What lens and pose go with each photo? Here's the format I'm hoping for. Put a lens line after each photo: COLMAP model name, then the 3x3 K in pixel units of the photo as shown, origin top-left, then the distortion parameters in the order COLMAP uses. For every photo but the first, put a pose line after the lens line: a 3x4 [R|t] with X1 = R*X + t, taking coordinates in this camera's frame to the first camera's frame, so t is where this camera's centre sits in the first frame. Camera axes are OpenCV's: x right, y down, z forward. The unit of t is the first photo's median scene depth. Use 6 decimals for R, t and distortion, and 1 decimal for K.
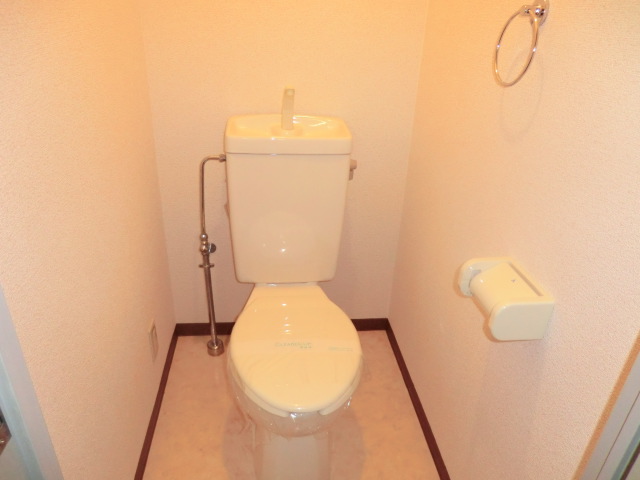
lens RADIAL K [[464.9, 0, 320.0], [0, 464.9, 240.0], [0, 0, 1]] dist [-0.105892, 0.115351]
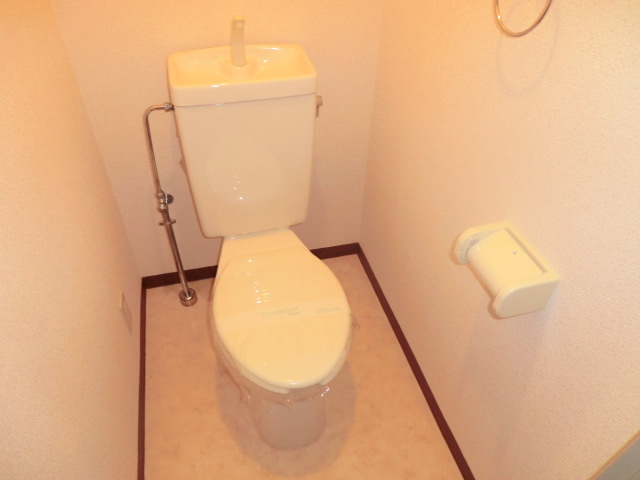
lens RADIAL K [[464.9, 0, 320.0], [0, 464.9, 240.0], [0, 0, 1]] dist [-0.105892, 0.115351]
pose [[0.987936, -0.116949, 0.101515, -0.047483], [0.086978, 0.961386, 0.261097, -0.137936], [-0.128130, -0.249117, 0.959960, 0.081111]]
